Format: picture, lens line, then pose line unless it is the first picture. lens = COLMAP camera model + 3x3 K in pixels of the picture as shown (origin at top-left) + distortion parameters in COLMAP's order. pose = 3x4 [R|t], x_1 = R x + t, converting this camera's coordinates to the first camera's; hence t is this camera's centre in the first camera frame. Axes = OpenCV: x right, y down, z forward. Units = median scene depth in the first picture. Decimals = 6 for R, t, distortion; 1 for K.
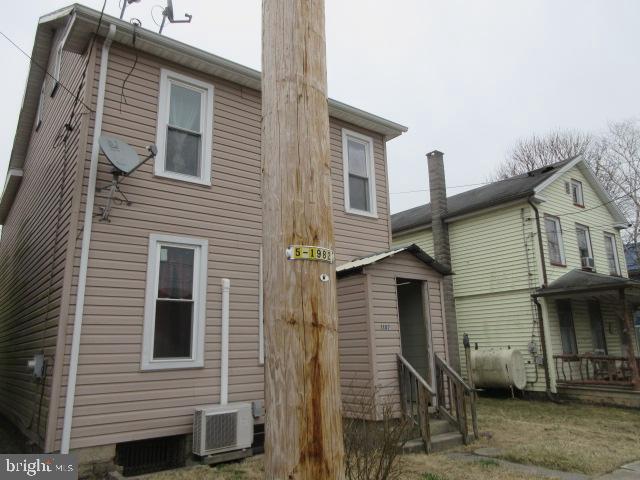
lens RADIAL K [[469.2, 0, 320.0], [0, 469.2, 240.0], [0, 0, 1]] dist [-0.001486, -0.001489]
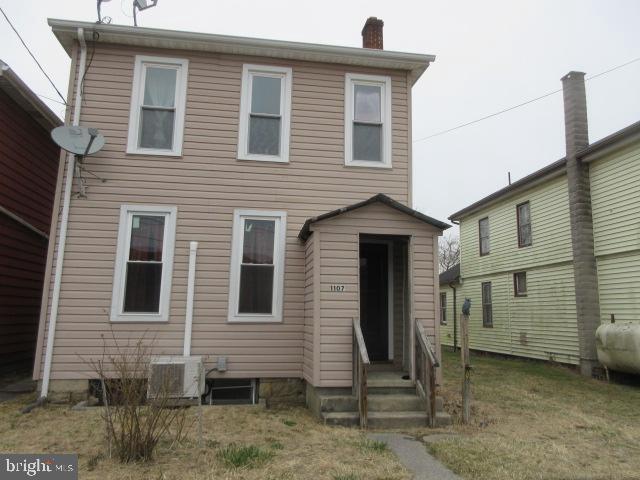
lens RADIAL K [[472.4, 0, 320.0], [0, 472.4, 240.0], [0, 0, 1]] dist [-0.000714, 0.002584]
pose [[0.876788, -0.040703, -0.479151, 0.562405], [0.073431, 0.996058, 0.049757, 0.045760], [0.475237, -0.078811, 0.876321, 0.193086]]
